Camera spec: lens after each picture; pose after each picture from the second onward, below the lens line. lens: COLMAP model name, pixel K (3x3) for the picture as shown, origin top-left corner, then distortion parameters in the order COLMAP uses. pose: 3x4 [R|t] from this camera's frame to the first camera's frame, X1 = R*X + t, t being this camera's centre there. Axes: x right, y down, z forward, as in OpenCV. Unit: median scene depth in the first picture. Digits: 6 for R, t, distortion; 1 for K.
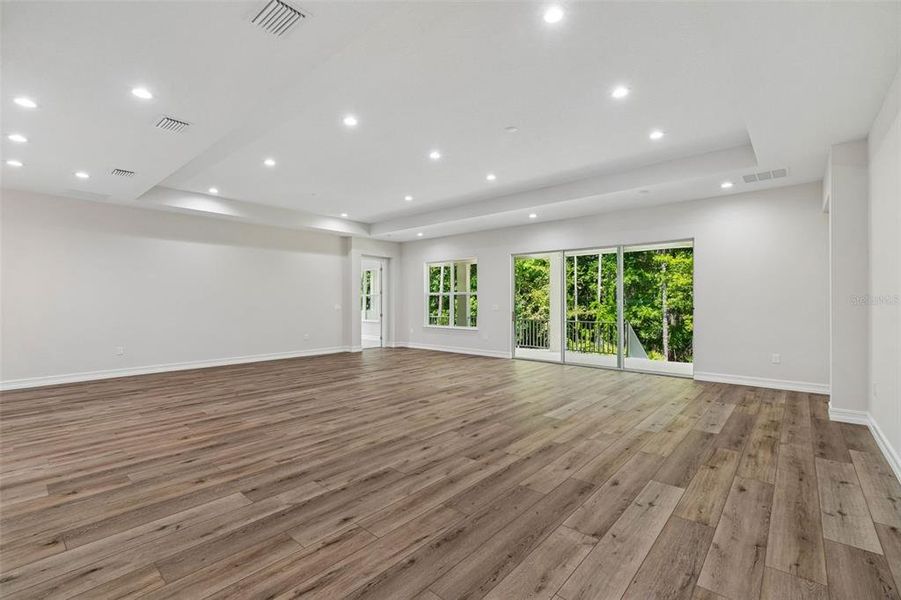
lens RADIAL K [[399.5, 0, 443.9], [0, 399.5, 300.7], [0, 0, 1]] dist [0.003413, 0.000622]
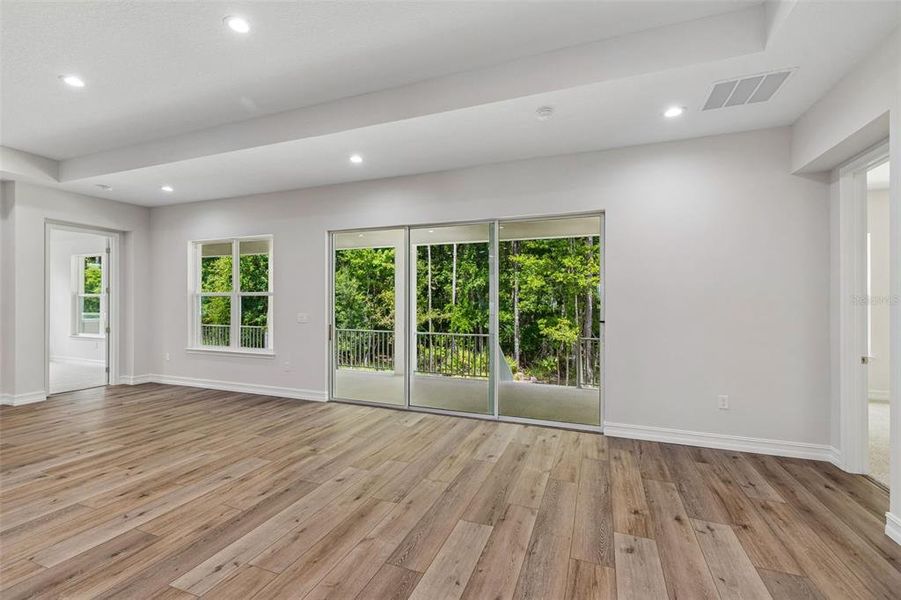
lens RADIAL K [[399.5, 0, 443.9], [0, 399.5, 300.7], [0, 0, 1]] dist [0.003413, 0.000622]
pose [[0.938665, 0.004940, 0.344794, 0.099119], [-0.004579, 0.999988, -0.001862, -0.007062], [-0.344799, 0.000169, 0.938676, 0.288292]]
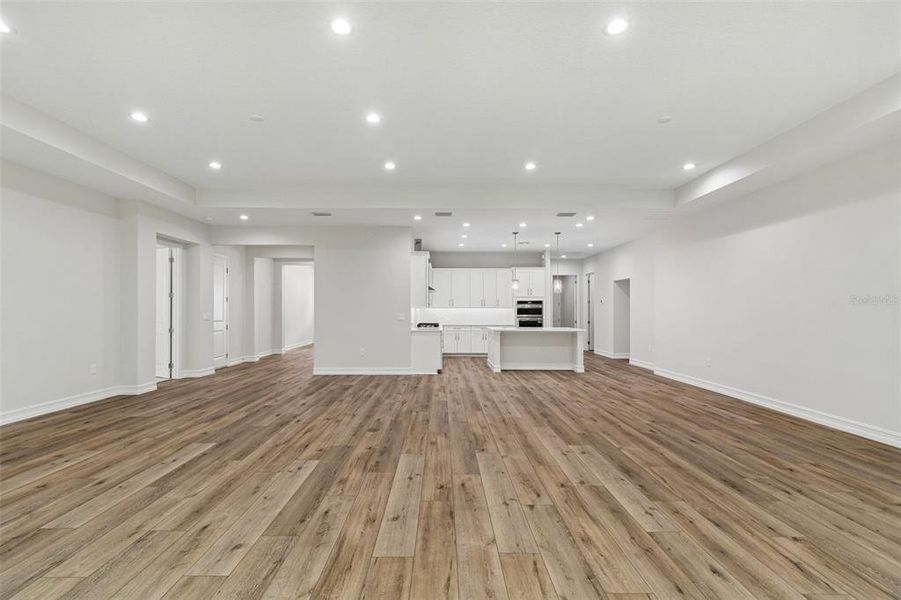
lens RADIAL K [[403.5, 0, 438.4], [0, 403.5, 304.0], [0, 0, 1]] dist [0.000622, 0.000056]
pose [[-0.754112, -0.011412, -0.656647, 0.183647], [-0.001849, 0.999882, -0.015253, 0.001026], [0.656743, -0.010288, -0.754044, 0.784298]]
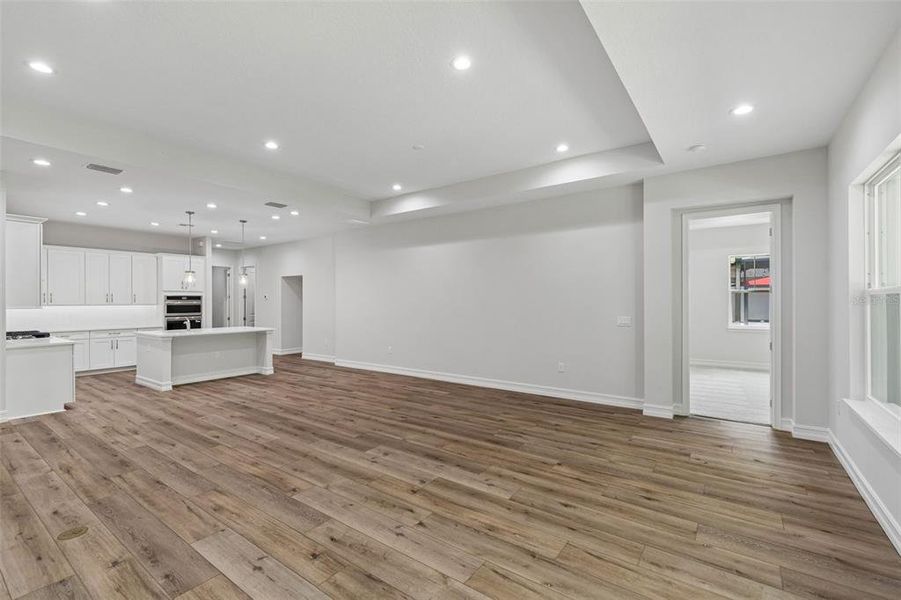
lens RADIAL K [[399.5, 0, 443.9], [0, 399.5, 300.7], [0, 0, 1]] dist [0.003413, 0.000622]
pose [[0.090126, -0.001511, -0.995929, 0.211670], [0.003589, 0.999993, -0.001192, -0.009704], [0.995924, -0.003467, 0.090131, 0.634092]]
